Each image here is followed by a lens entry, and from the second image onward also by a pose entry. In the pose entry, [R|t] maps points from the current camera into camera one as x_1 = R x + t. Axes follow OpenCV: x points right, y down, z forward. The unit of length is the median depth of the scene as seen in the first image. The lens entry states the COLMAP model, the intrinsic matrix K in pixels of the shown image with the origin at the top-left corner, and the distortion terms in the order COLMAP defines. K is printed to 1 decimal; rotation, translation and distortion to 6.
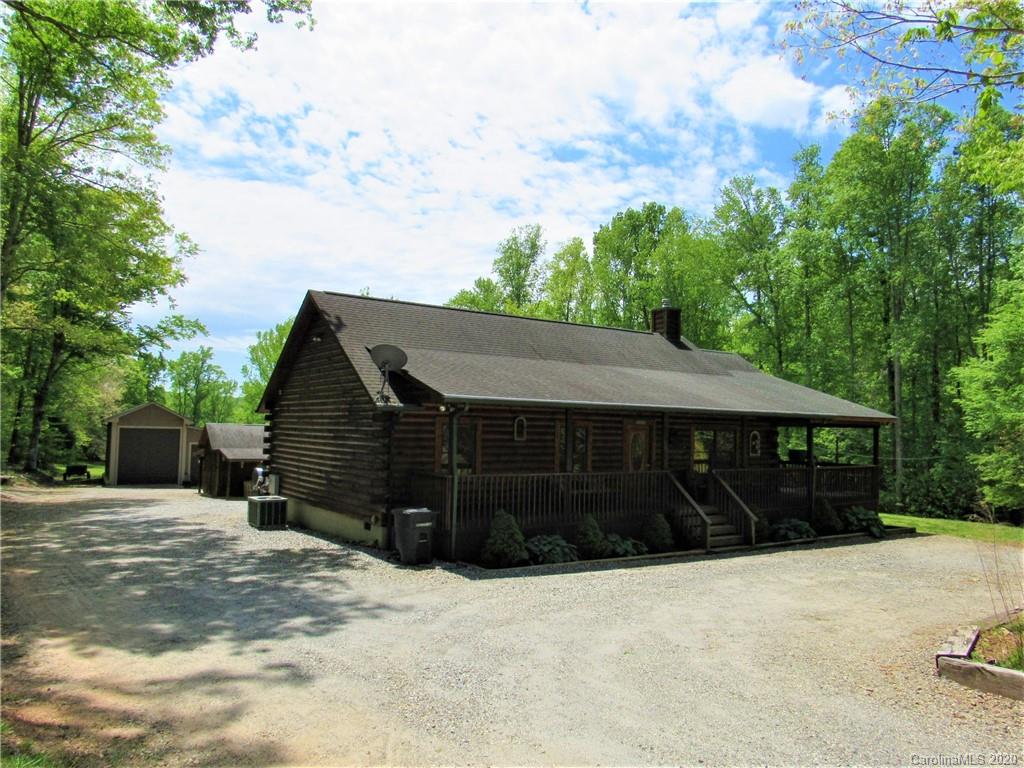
lens RADIAL K [[754.4, 0, 515.6], [0, 754.4, 387.6], [0, 0, 1]] dist [-0.030321, 0.013222]
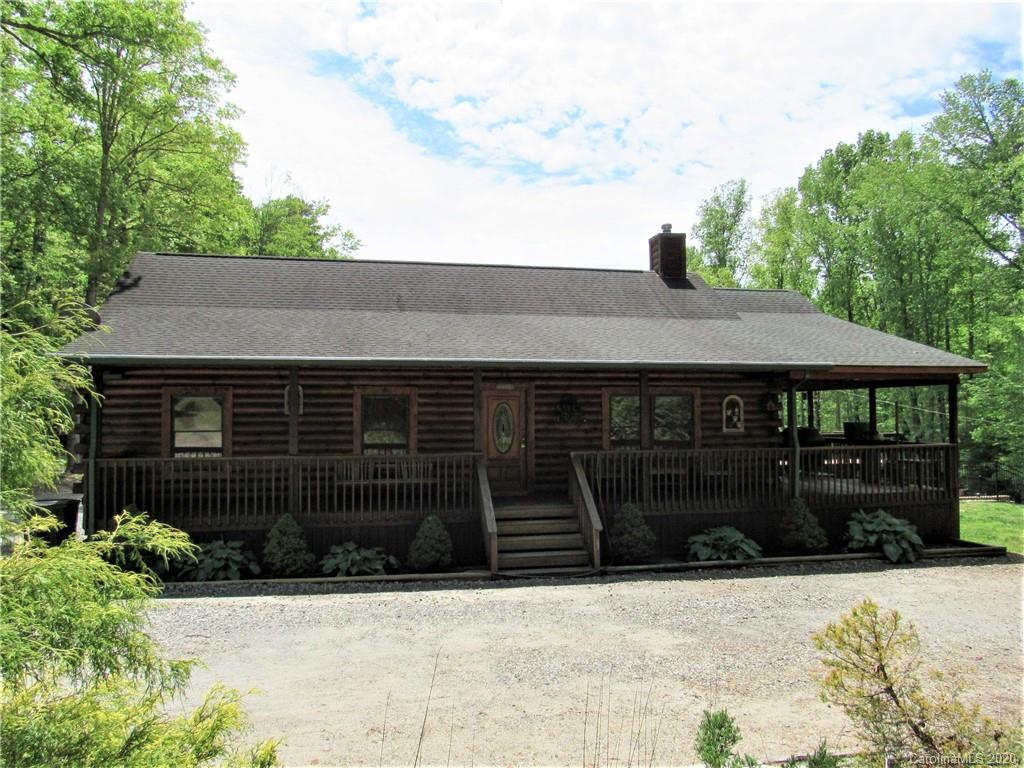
lens RADIAL K [[754.4, 0, 510.0], [0, 754.4, 379.0], [0, 0, 1]] dist [-0.030321, 0.013222]
pose [[0.923389, -0.043470, -0.381396, 0.392249], [0.045248, 0.998967, -0.004311, 0.036946], [0.381189, -0.013277, 0.924402, 0.294922]]
